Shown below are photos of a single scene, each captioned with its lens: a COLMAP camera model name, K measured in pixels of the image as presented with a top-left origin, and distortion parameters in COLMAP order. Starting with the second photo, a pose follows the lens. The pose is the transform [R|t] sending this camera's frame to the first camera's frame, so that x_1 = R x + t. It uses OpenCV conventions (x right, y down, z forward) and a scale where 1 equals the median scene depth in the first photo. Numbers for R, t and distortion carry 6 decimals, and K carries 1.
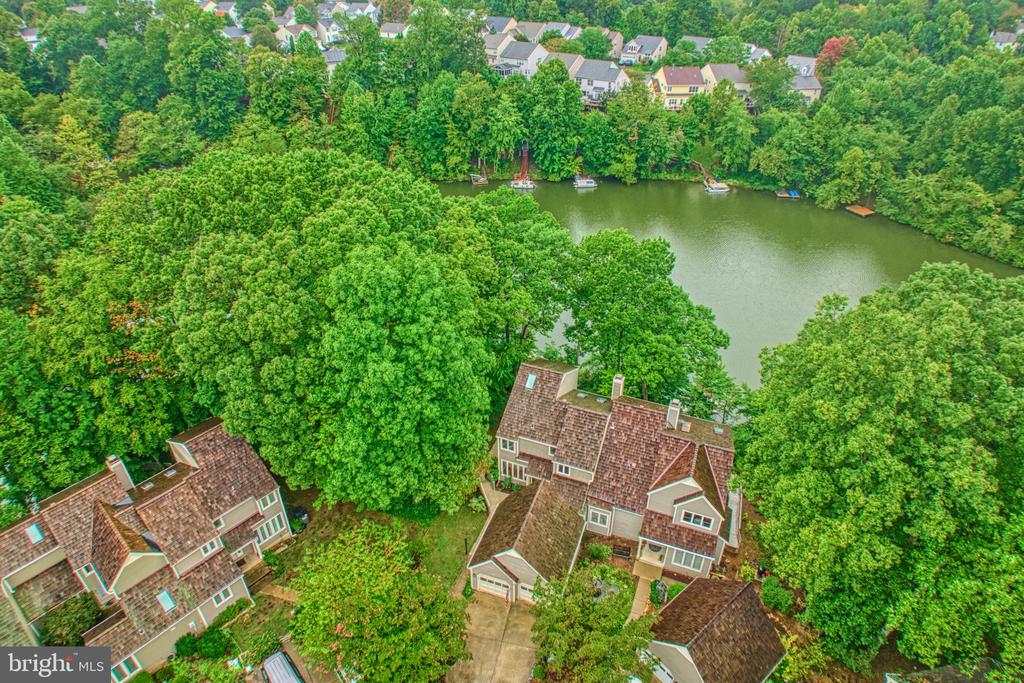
lens RADIAL K [[618.7, 0, 515.5], [0, 618.7, 337.5], [0, 0, 1]] dist [-0.069002, 0.021382]
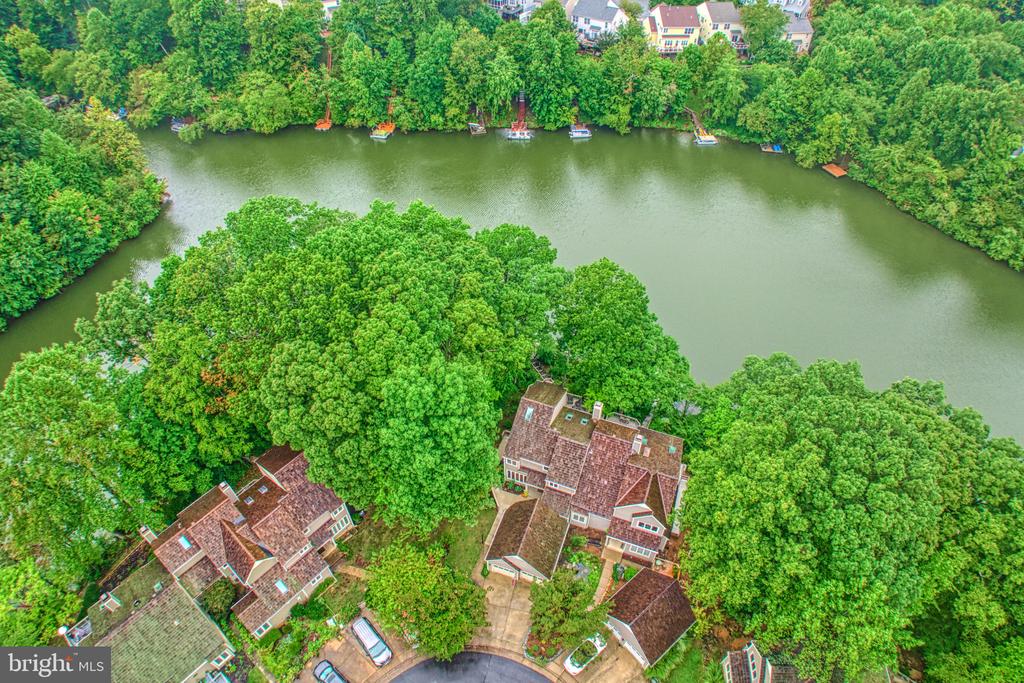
lens RADIAL K [[634.0, 0, 512.0], [0, 634.0, 341.5], [0, 0, 1]] dist [-0.140971, 0.026922]
pose [[0.999981, -0.005632, 0.002343, -0.006580], [0.004867, 0.968222, 0.250044, -0.203256], [-0.003677, -0.250028, 0.968232, -0.117671]]
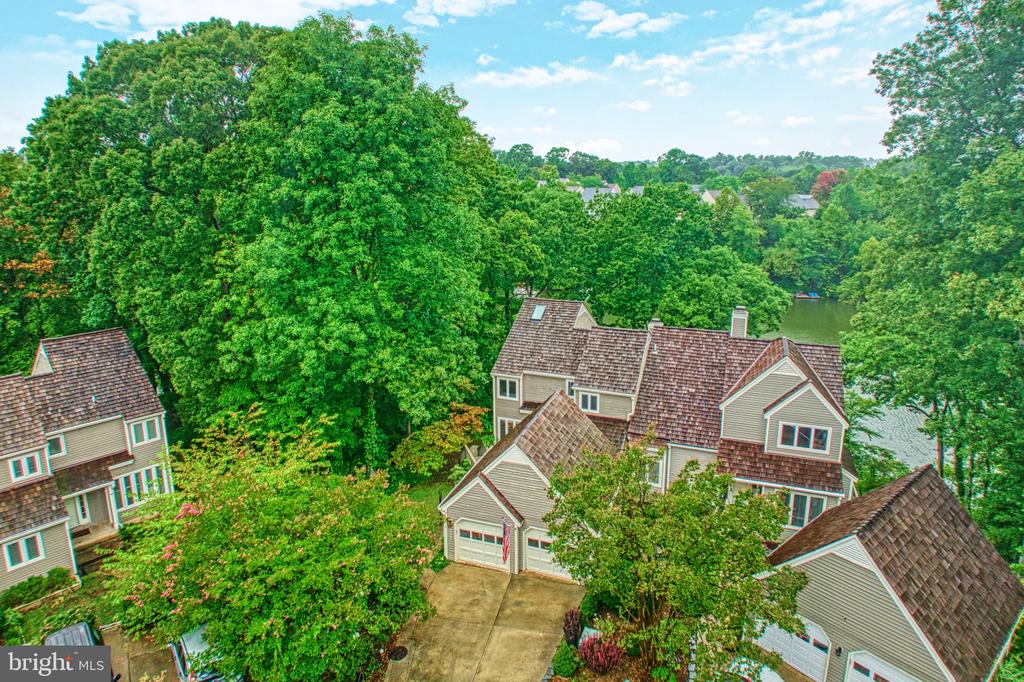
lens RADIAL K [[618.7, 0, 515.5], [0, 618.7, 337.0], [0, 0, 1]] dist [-0.069002, 0.021382]
pose [[0.999990, -0.002515, -0.003726, -0.000191], [0.001021, 0.934232, -0.356665, 0.183461], [0.004378, 0.356658, 0.934225, 0.159557]]
